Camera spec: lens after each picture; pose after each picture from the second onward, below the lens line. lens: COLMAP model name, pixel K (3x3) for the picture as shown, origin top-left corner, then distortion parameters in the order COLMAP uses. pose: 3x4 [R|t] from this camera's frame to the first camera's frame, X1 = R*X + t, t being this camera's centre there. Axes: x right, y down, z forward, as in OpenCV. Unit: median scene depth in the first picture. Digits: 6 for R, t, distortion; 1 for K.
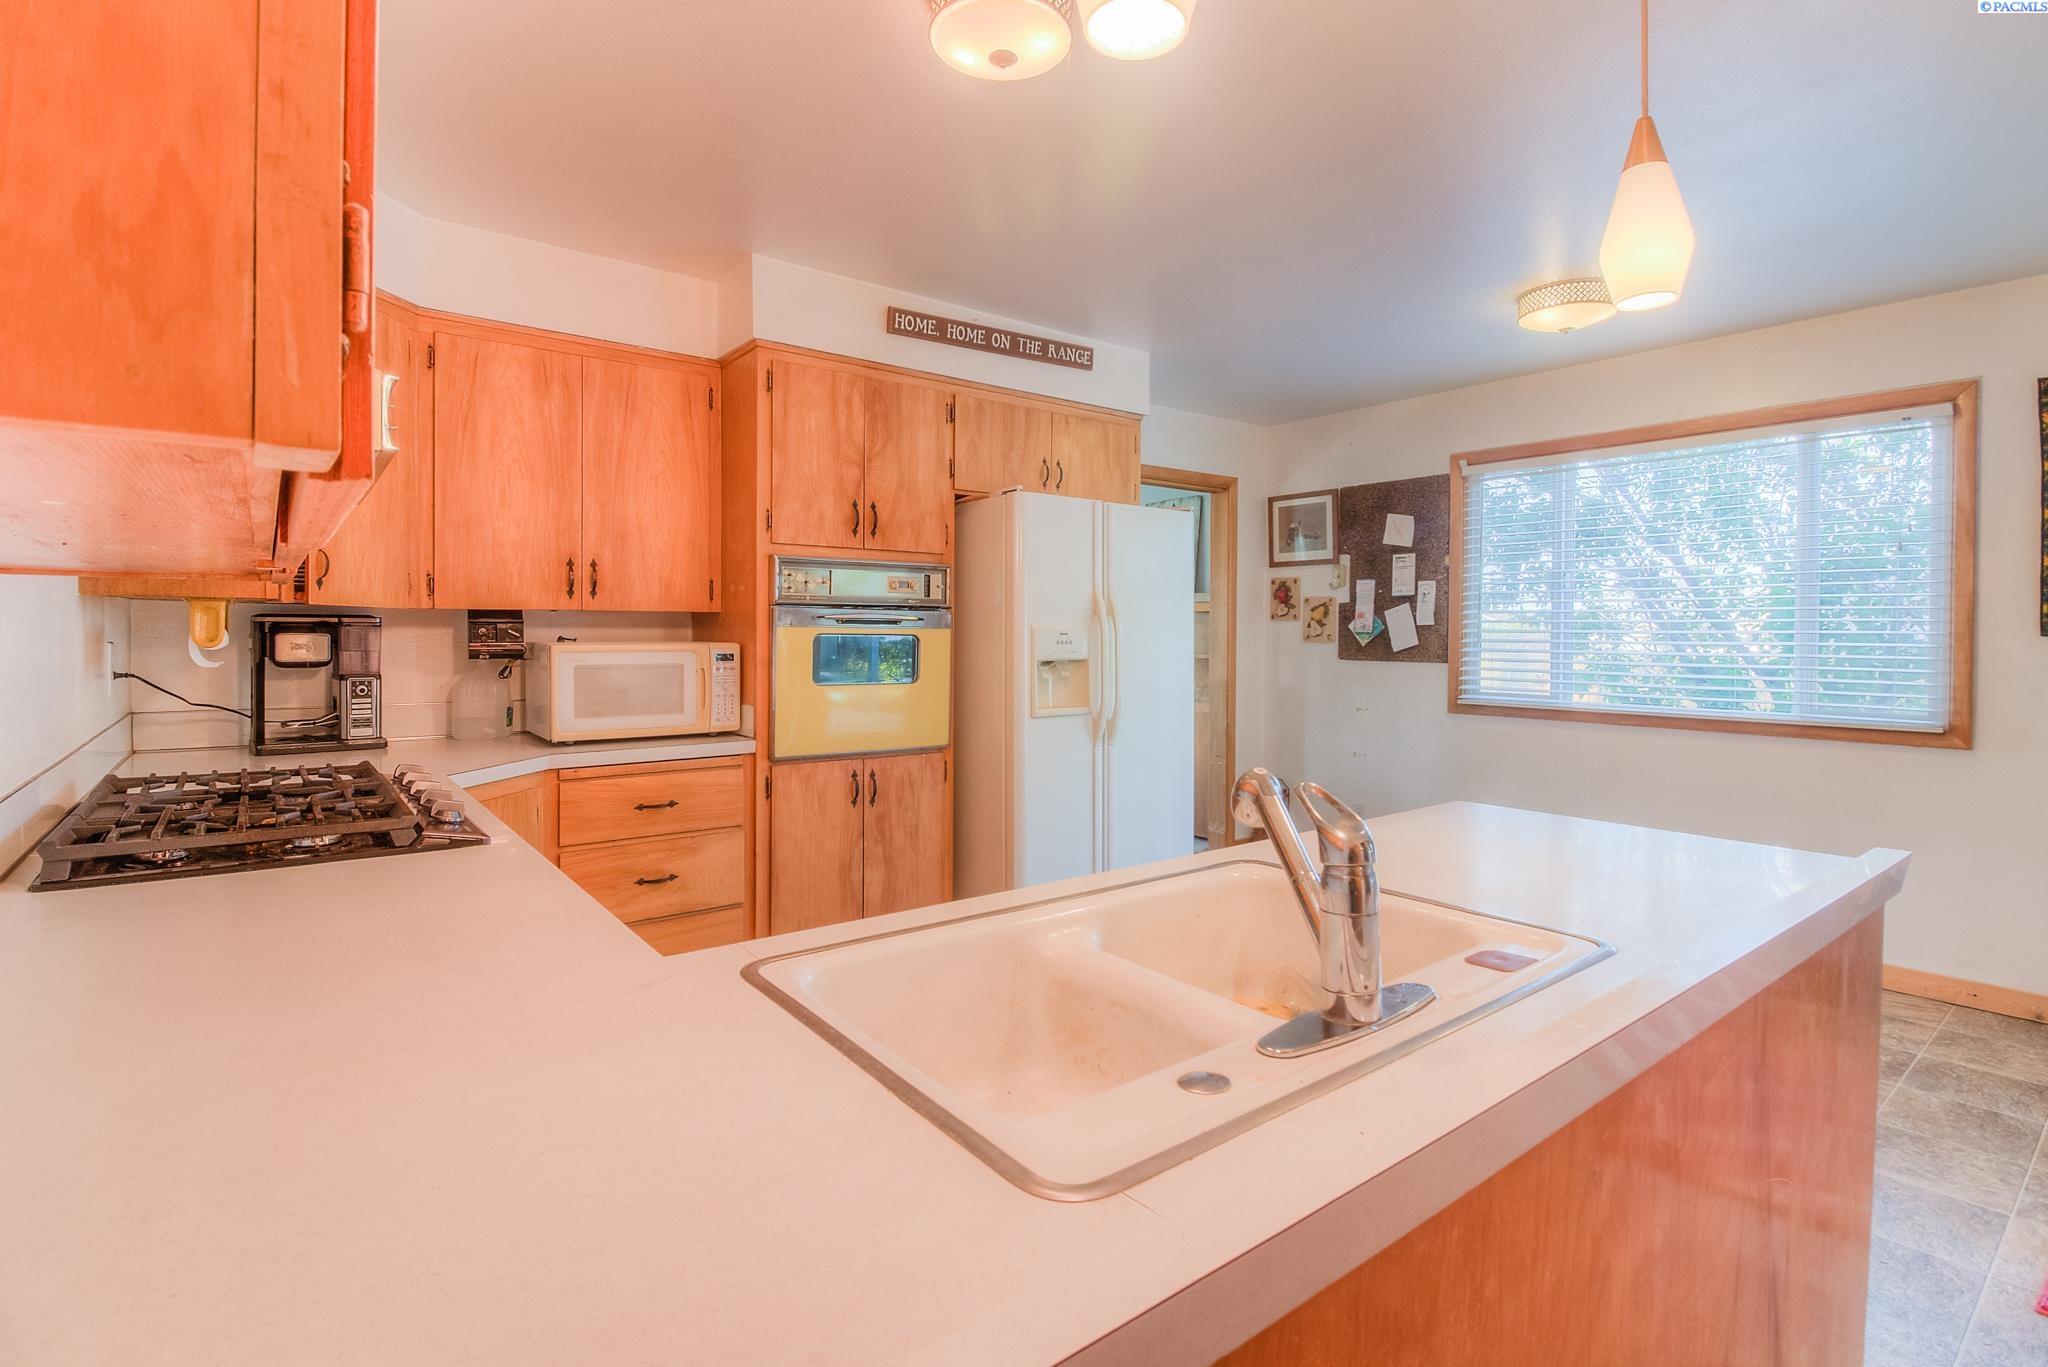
lens RADIAL K [[964.7, 0, 1024.1], [0, 964.7, 643.0], [0, 0, 1]] dist [-0.002255, -0.012498]
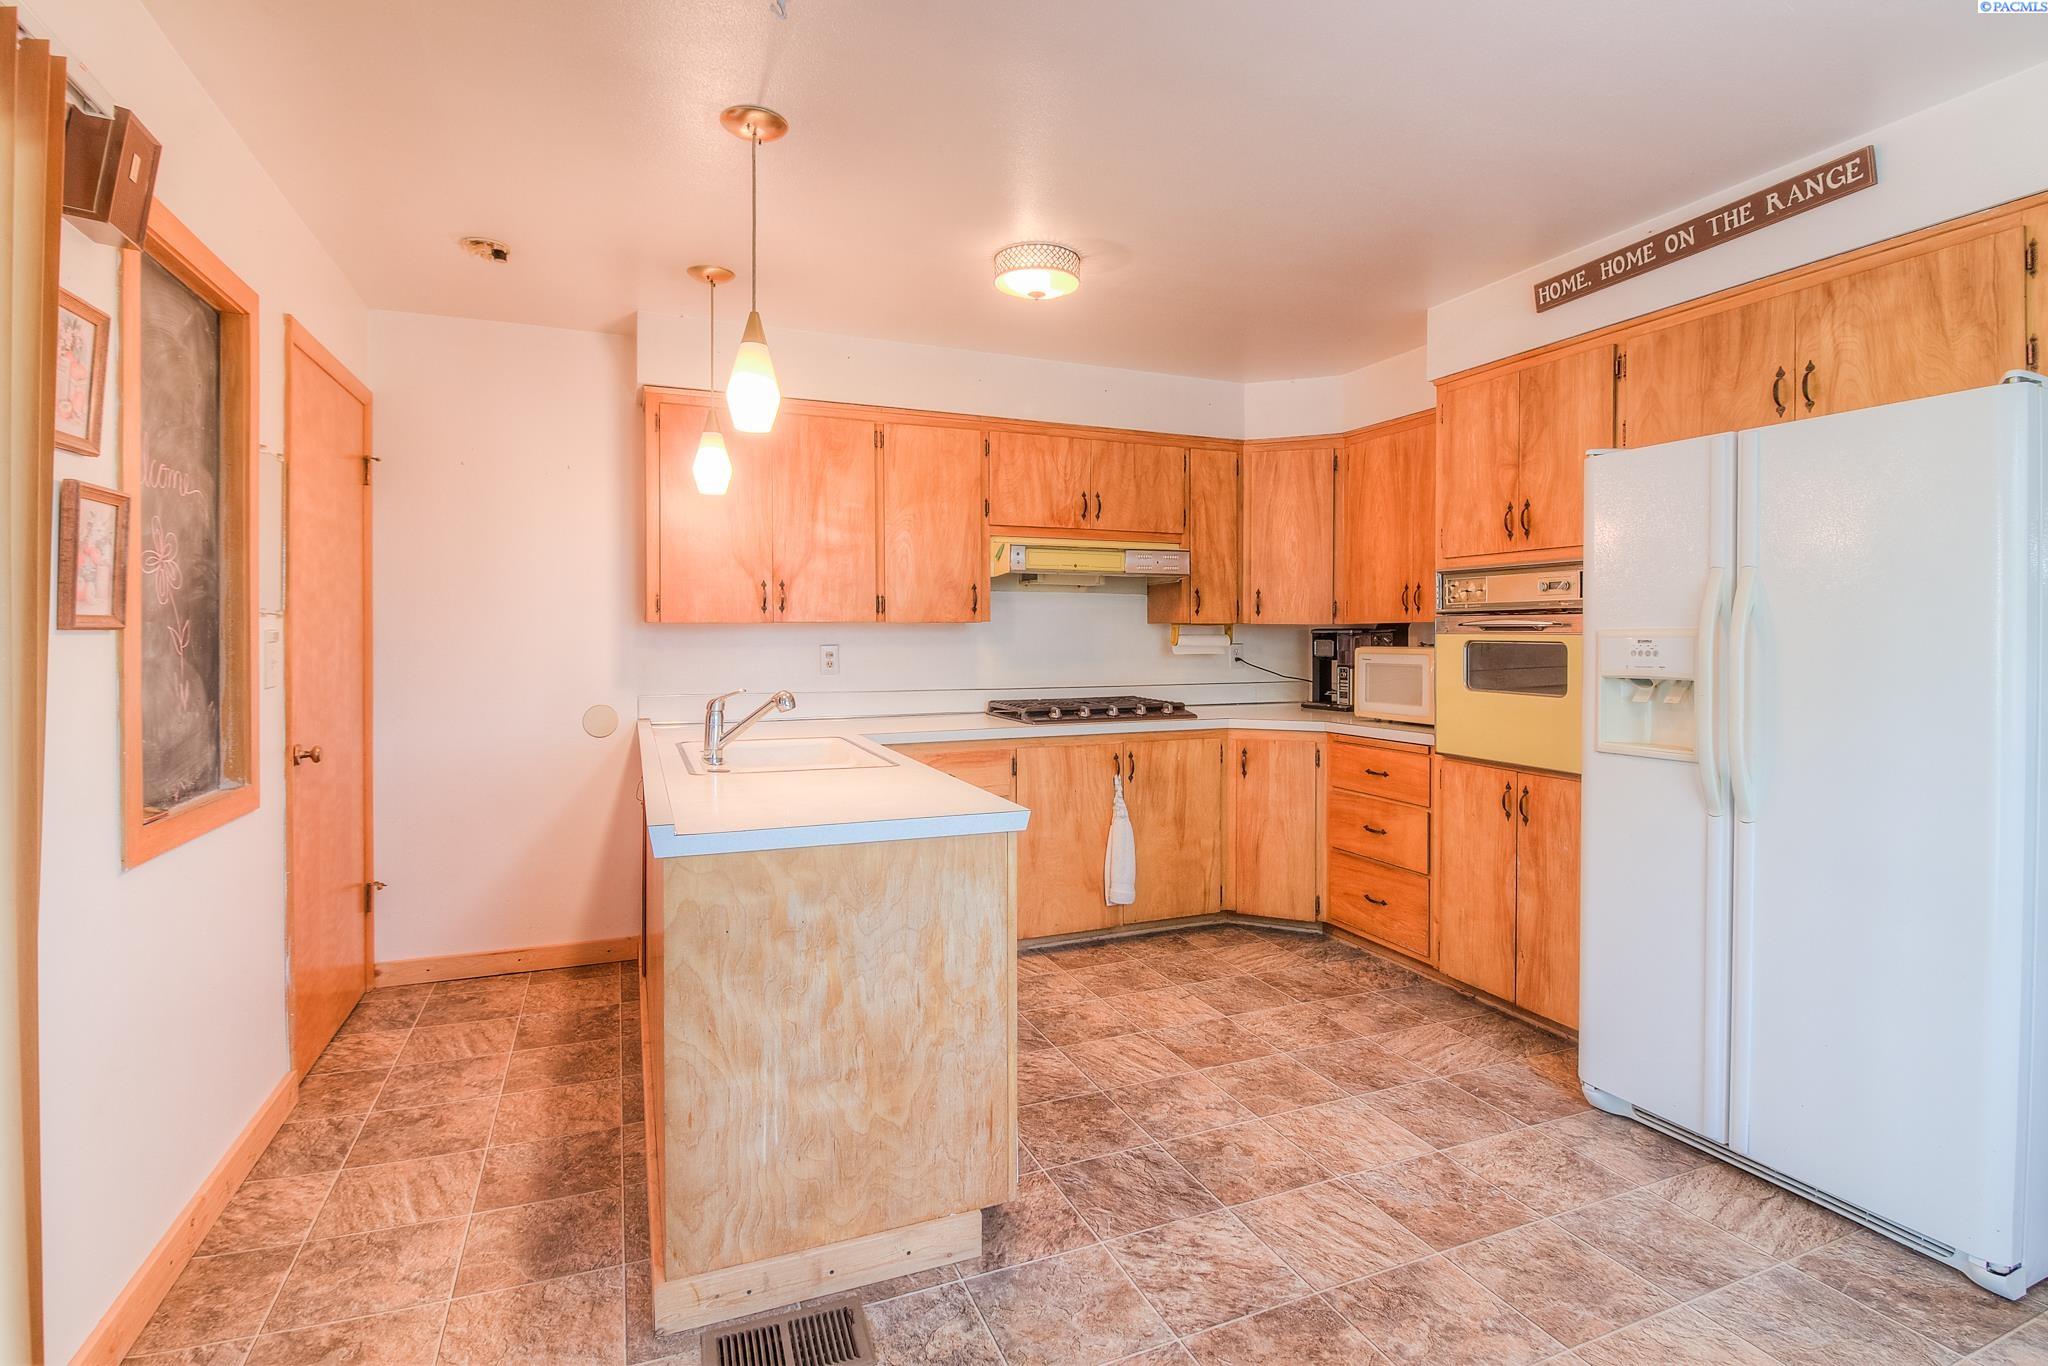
lens RADIAL K [[980.7, 0, 1026.9], [0, 980.7, 644.5], [0, 0, 1]] dist [-0.000097, -0.011994]
pose [[-0.266091, 0.003217, -0.963942, 0.879020], [-0.014593, 0.999866, 0.007365, -0.005858], [0.963837, 0.016027, -0.266009, 0.775507]]
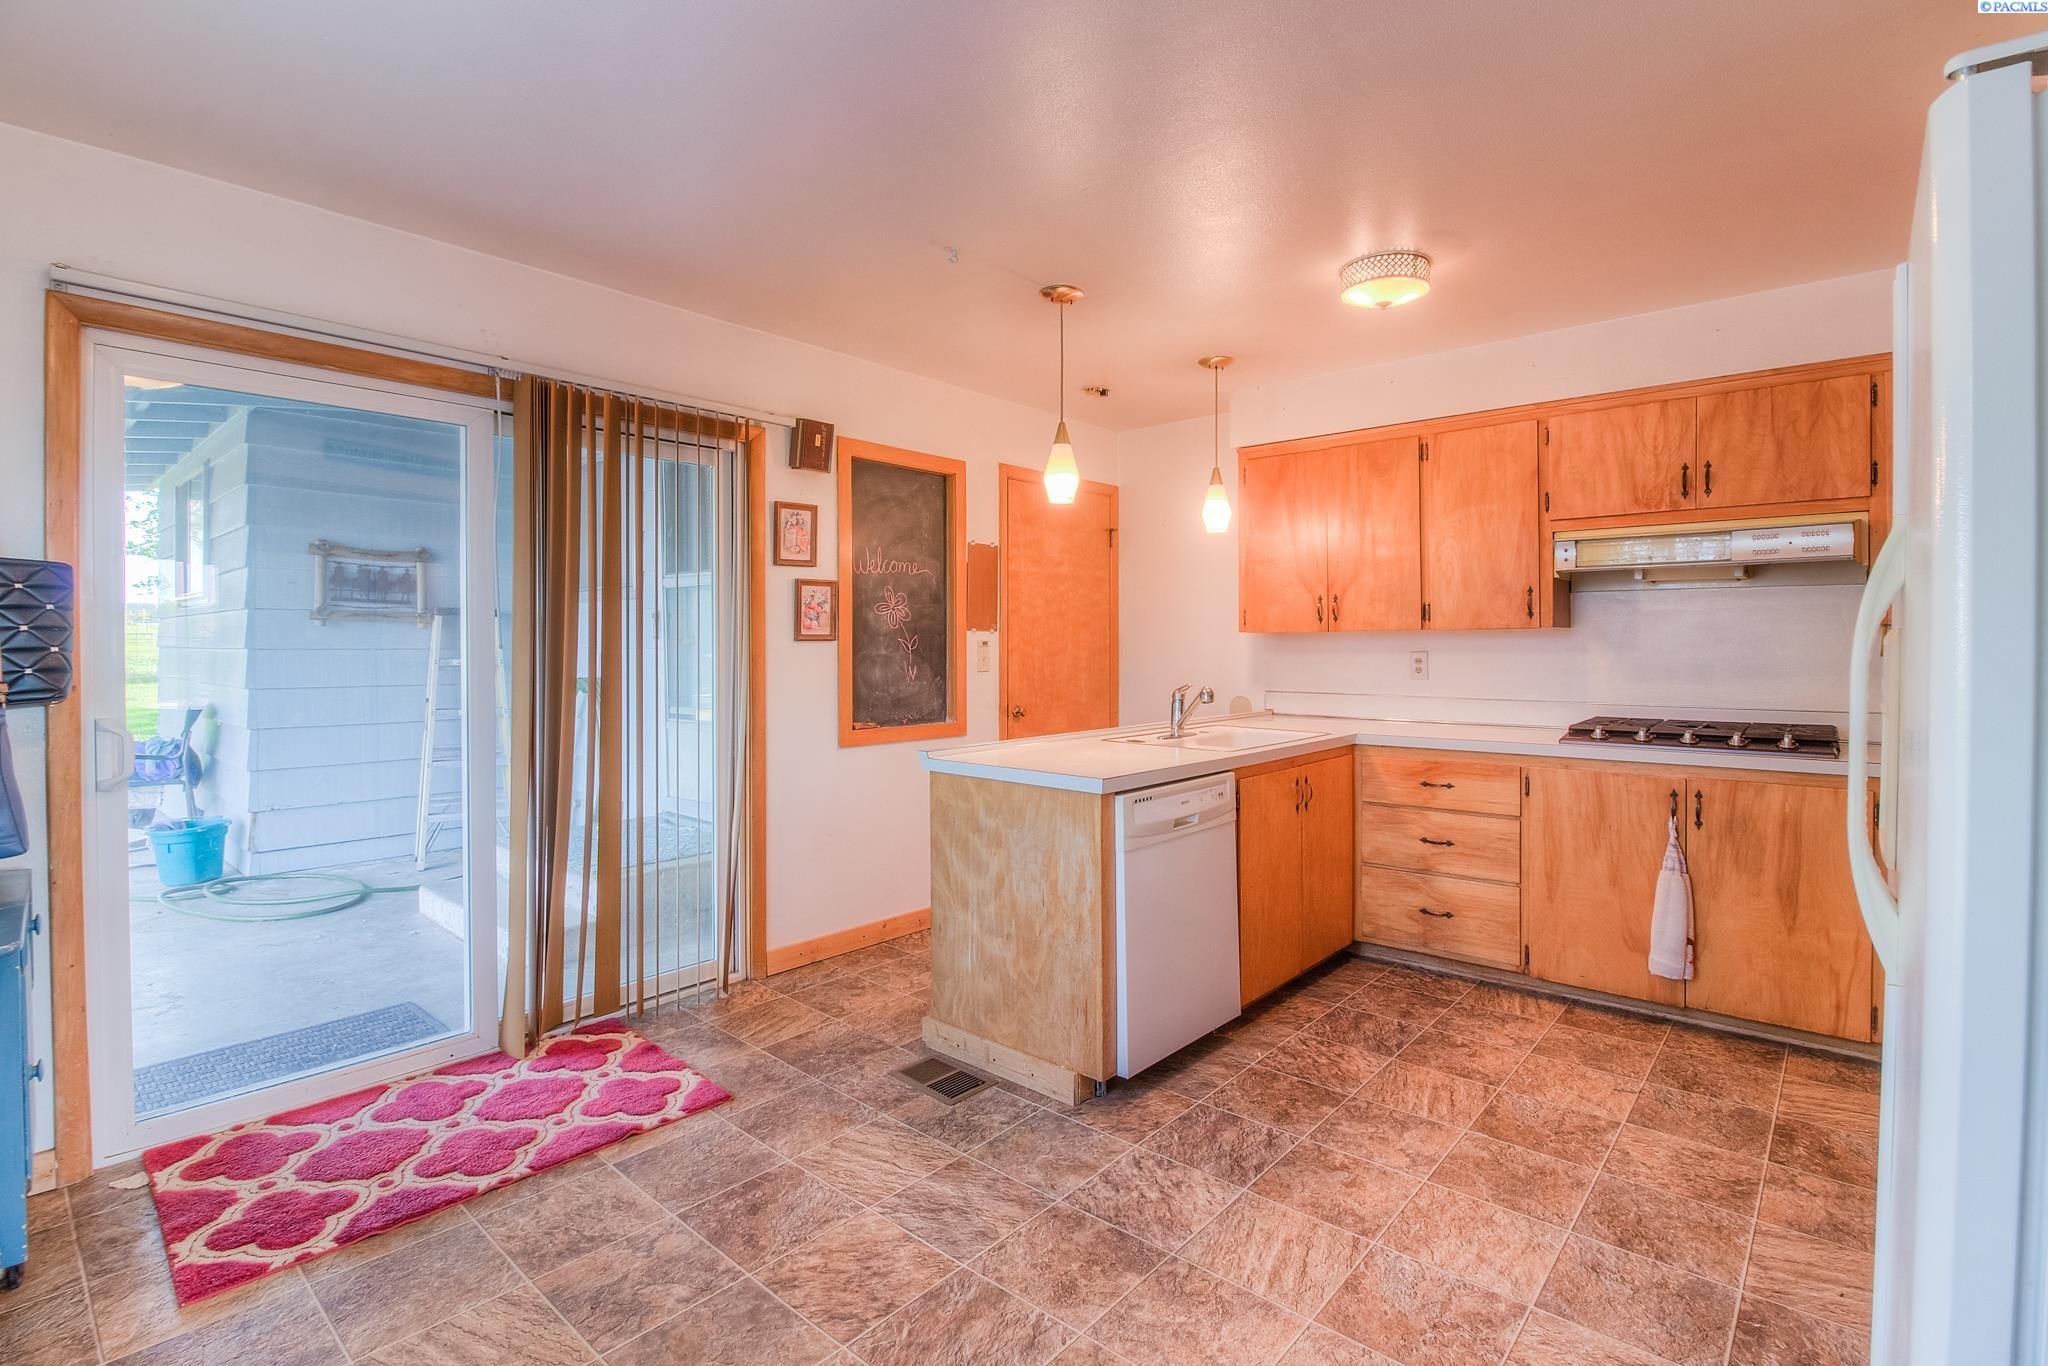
lens RADIAL K [[958.1, 0, 1045.1], [0, 958.1, 651.7], [0, 0, 1]] dist [-0.001052, -0.013467]
pose [[-0.981548, -0.003103, -0.191189, 0.476092], [-0.007111, 0.999769, 0.020277, -0.014864], [0.191082, 0.021263, -0.981344, 1.362586]]
